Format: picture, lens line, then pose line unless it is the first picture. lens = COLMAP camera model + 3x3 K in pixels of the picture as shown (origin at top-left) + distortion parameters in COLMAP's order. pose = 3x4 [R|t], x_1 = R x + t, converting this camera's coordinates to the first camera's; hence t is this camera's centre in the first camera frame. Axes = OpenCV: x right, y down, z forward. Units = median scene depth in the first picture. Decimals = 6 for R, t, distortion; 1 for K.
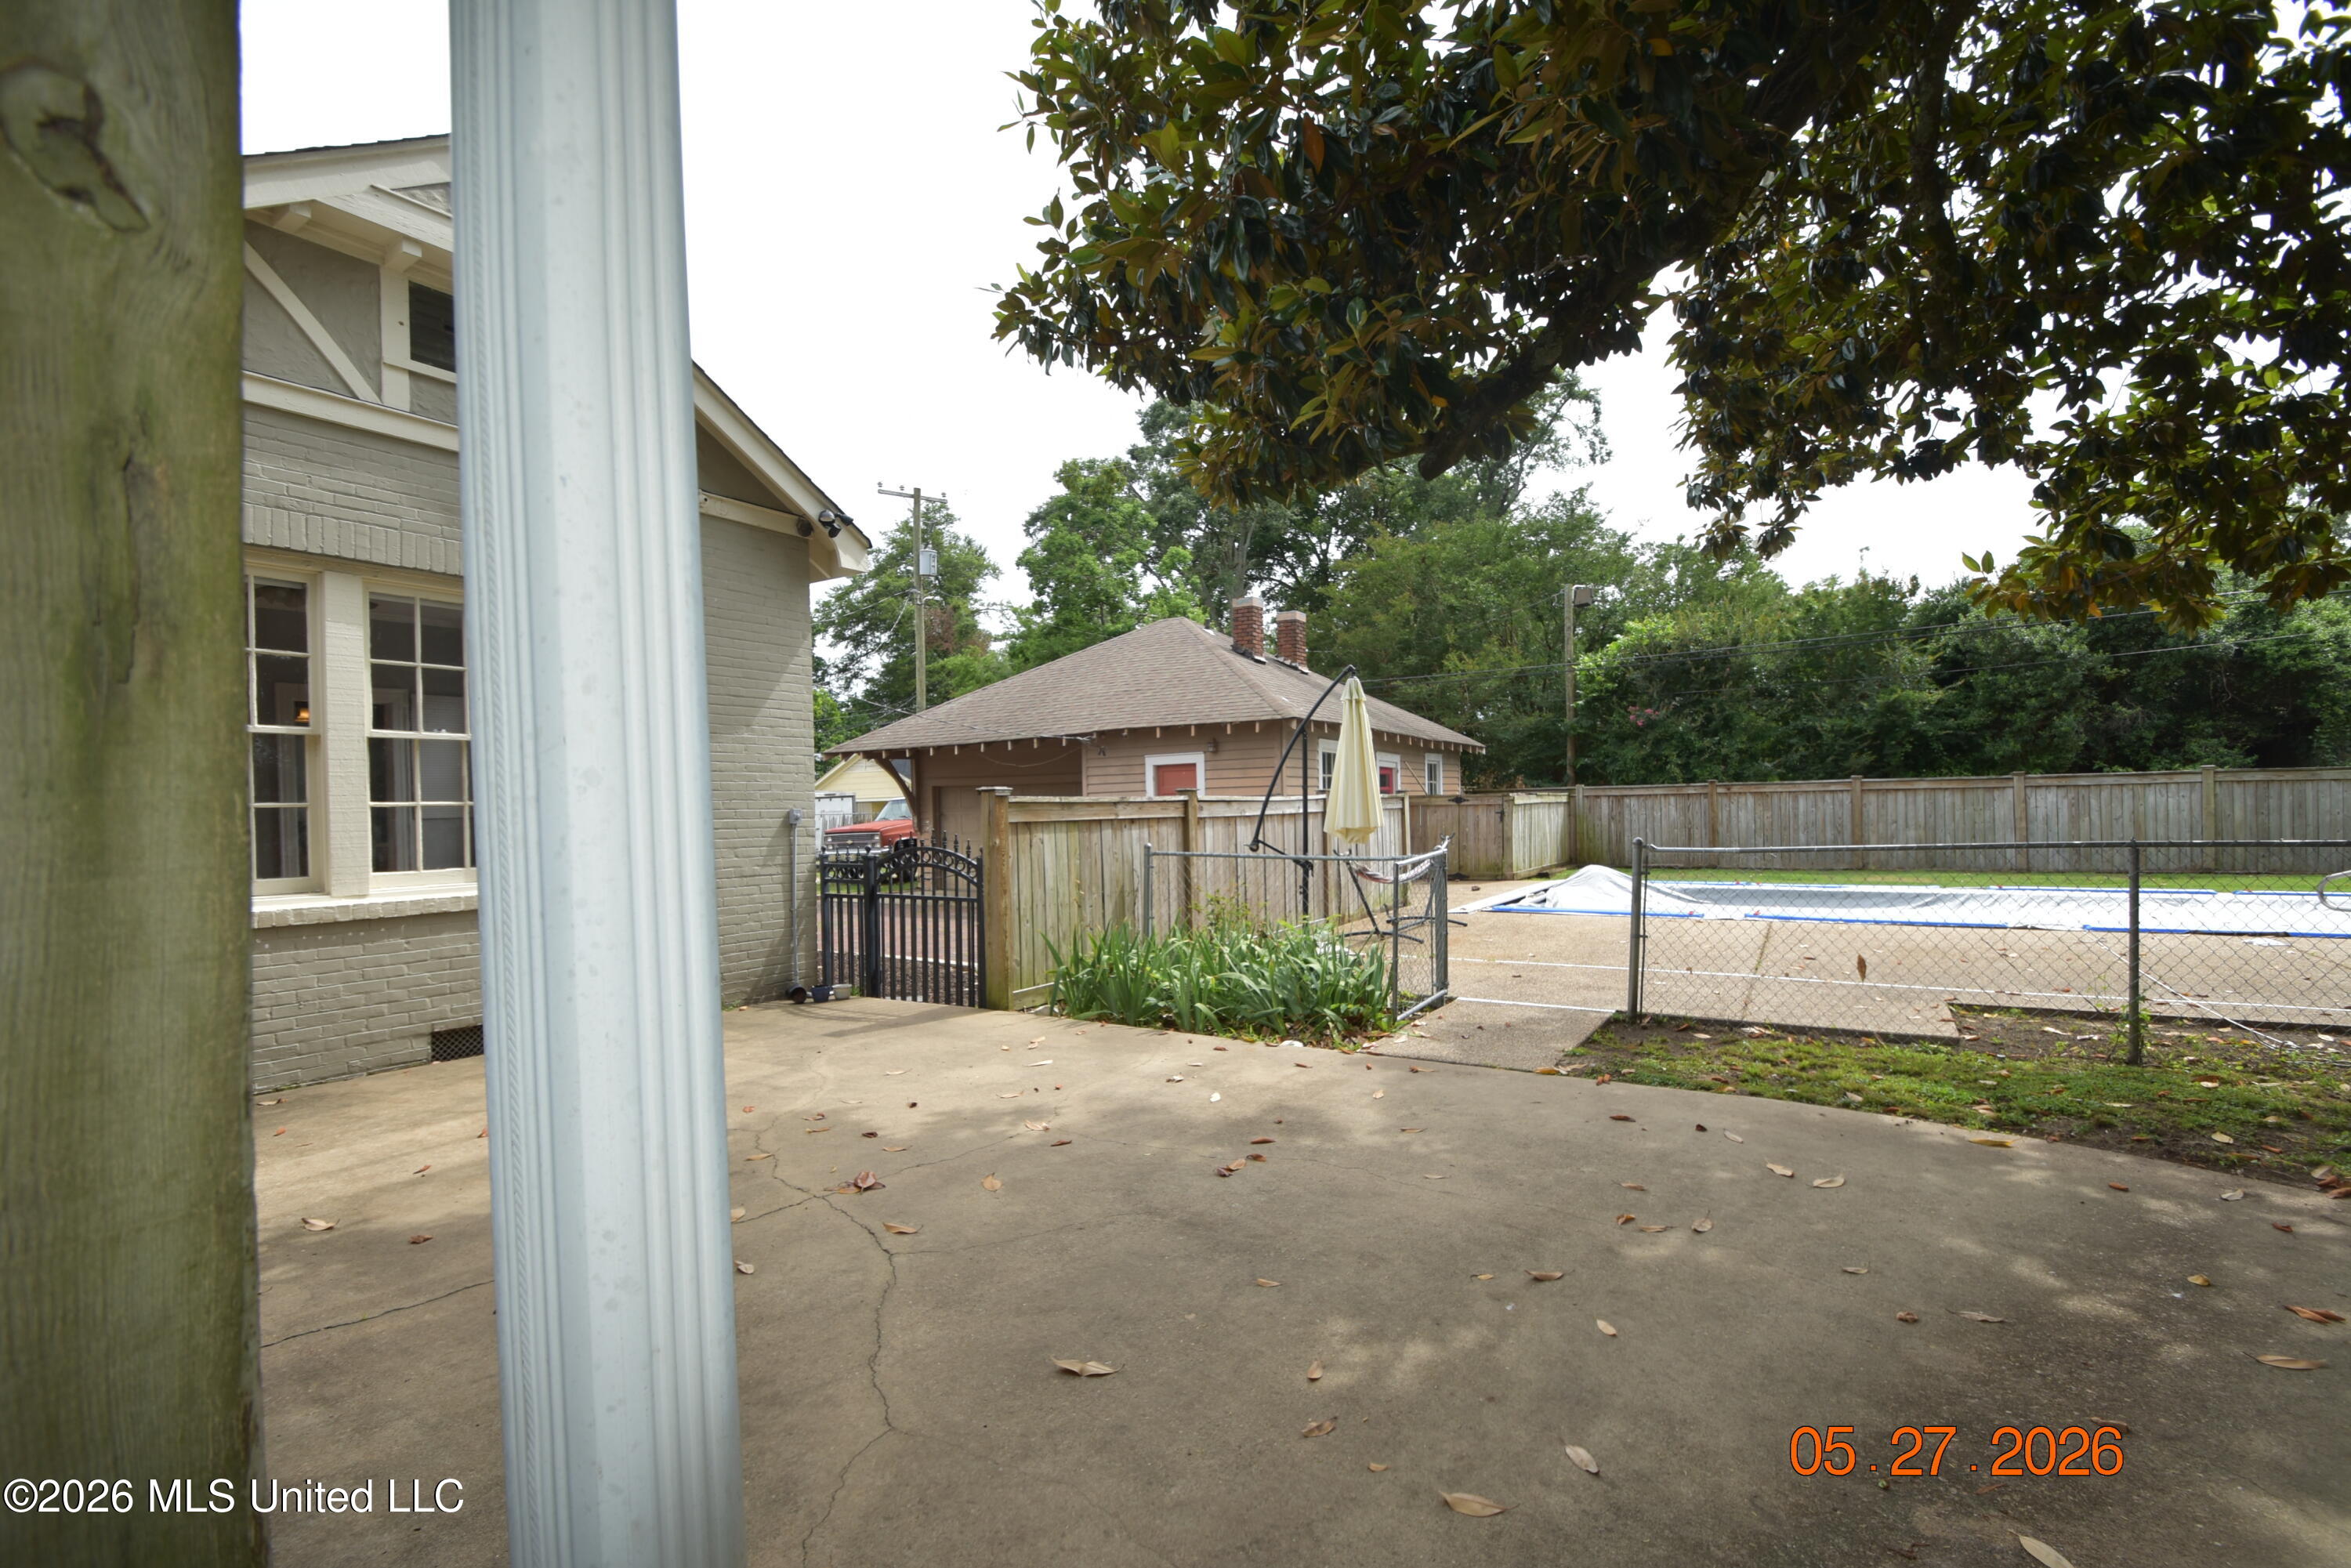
lens RADIAL K [[1048.3, 0, 1175.5], [0, 1048.3, 784.0], [0, 0, 1]] dist [0.008007, -0.010842]
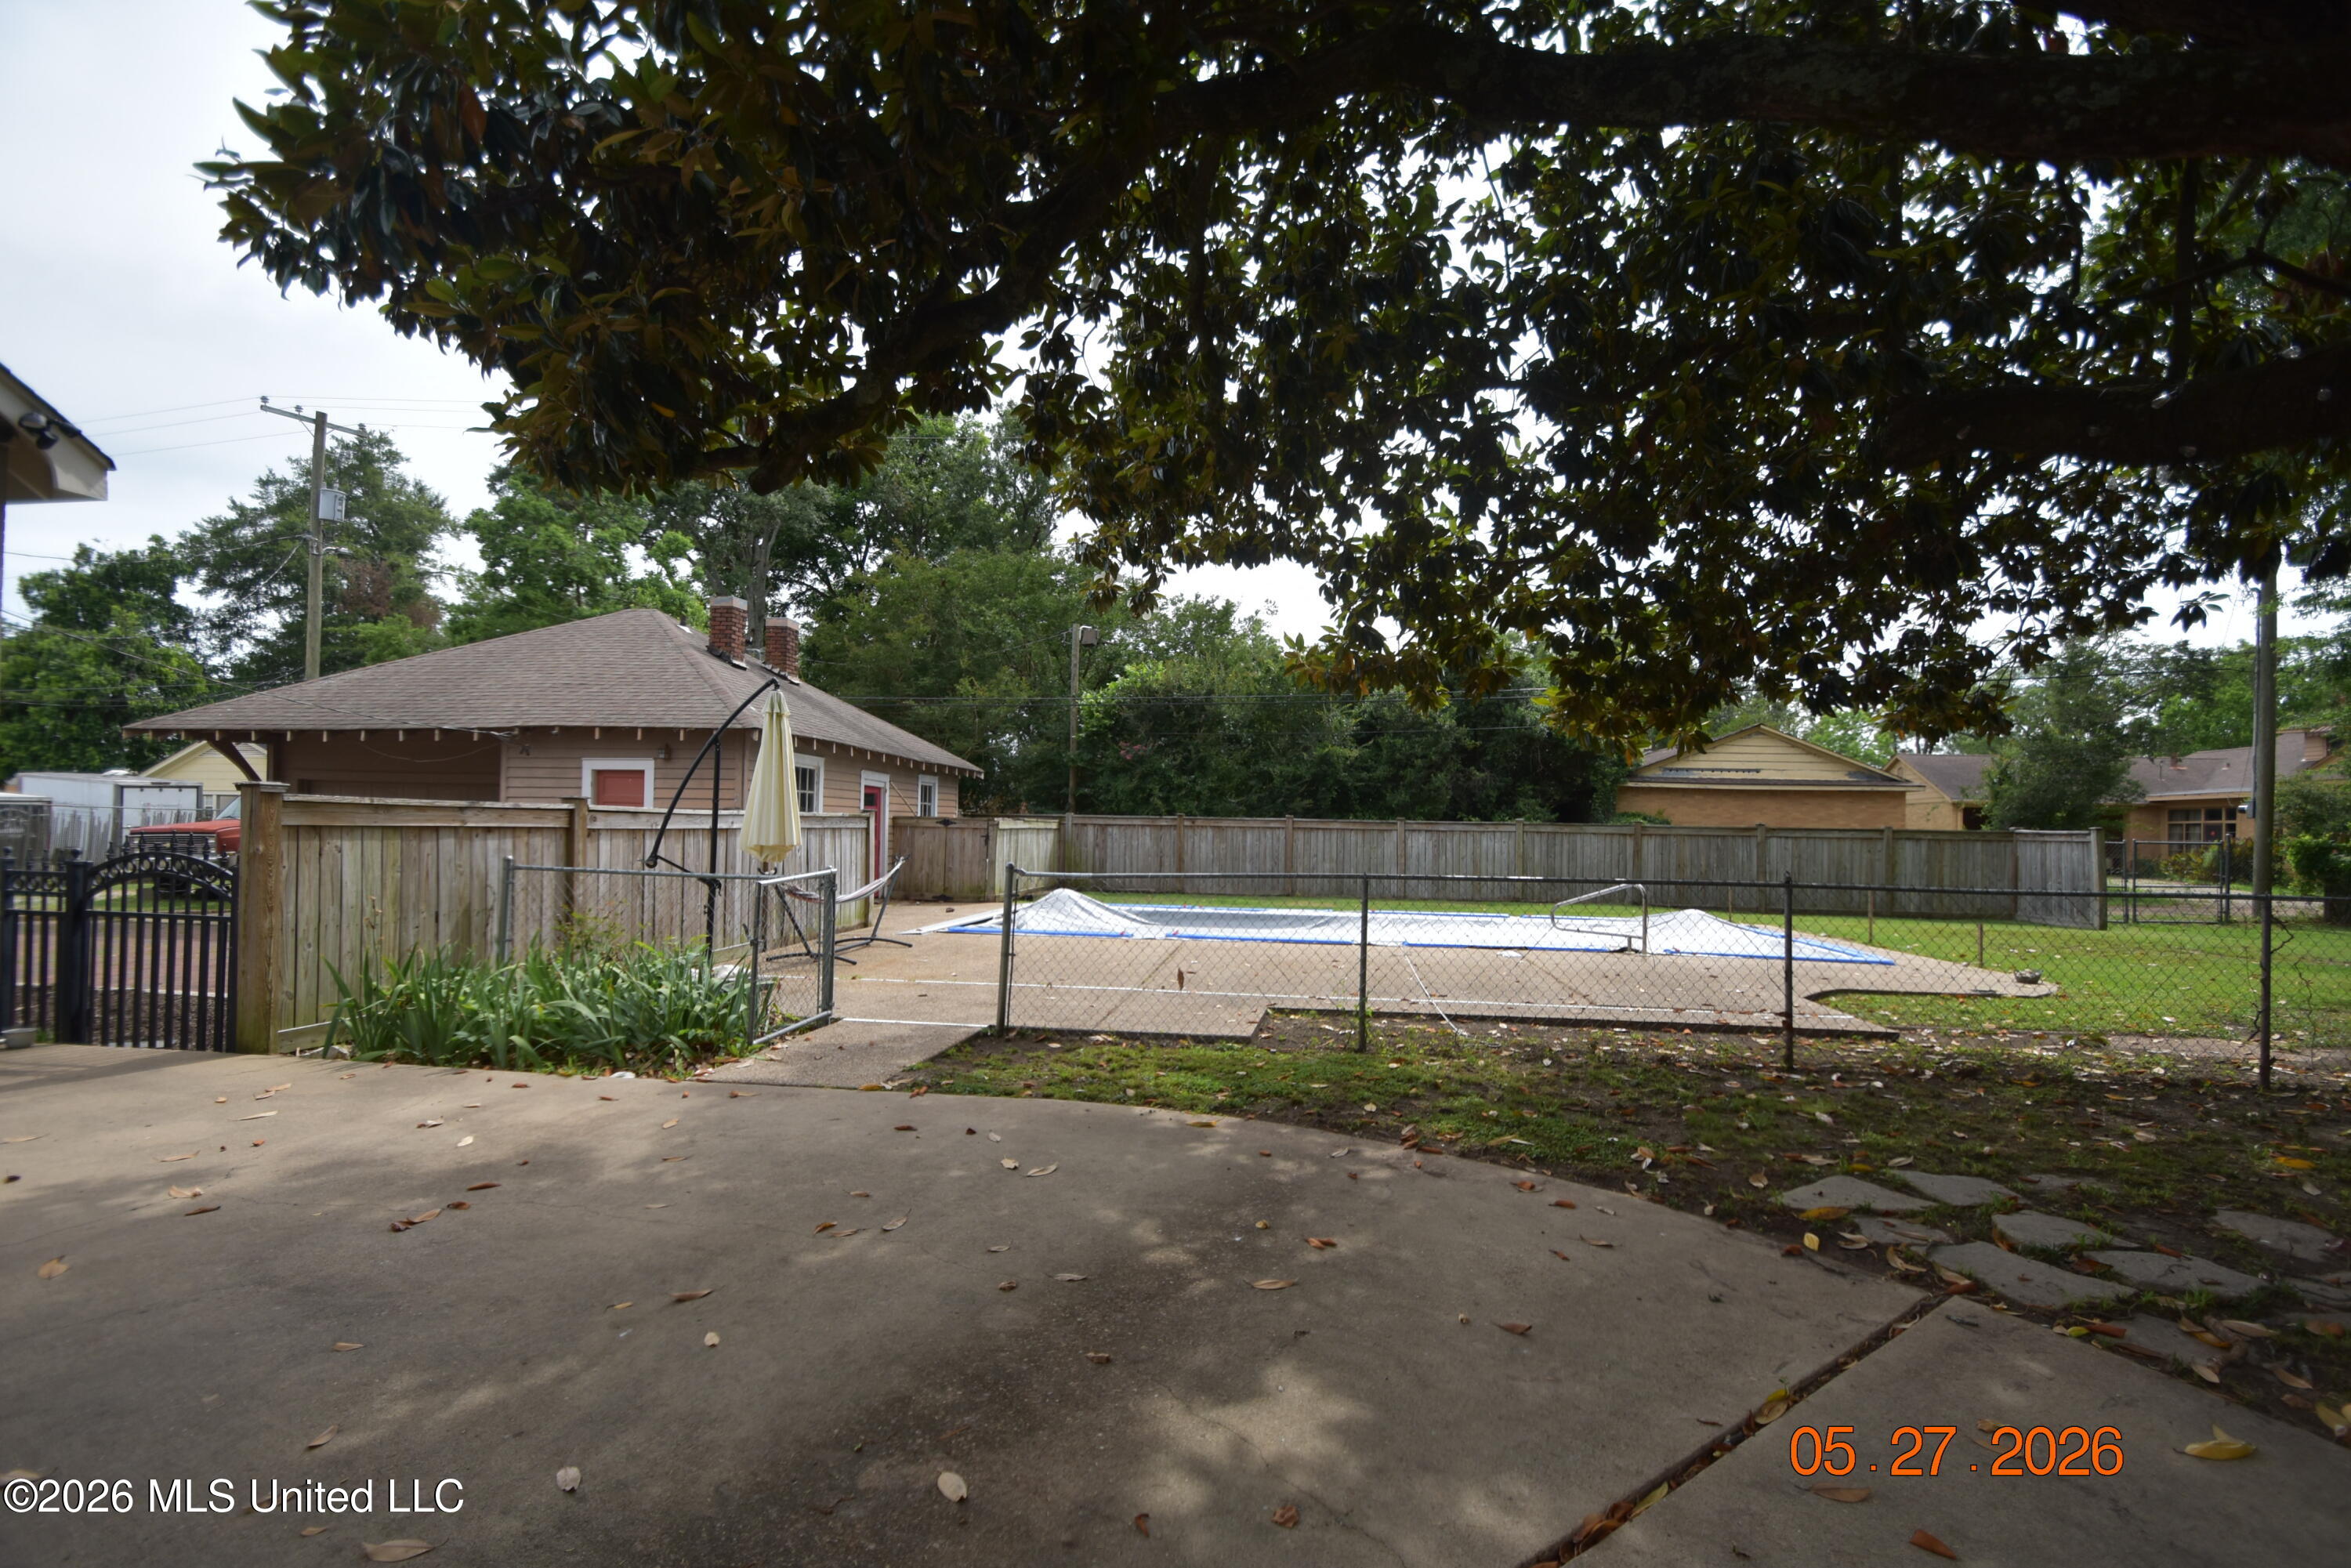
lens RADIAL K [[1045.0, 0, 1215.3], [0, 1045.0, 786.7], [0, 0, 1]] dist [0.014255, -0.015732]
pose [[0.908573, 0.054404, 0.414168, 0.146413], [-0.046689, 0.998496, -0.028736, -0.003875], [-0.415109, 0.006772, 0.909747, -0.047870]]
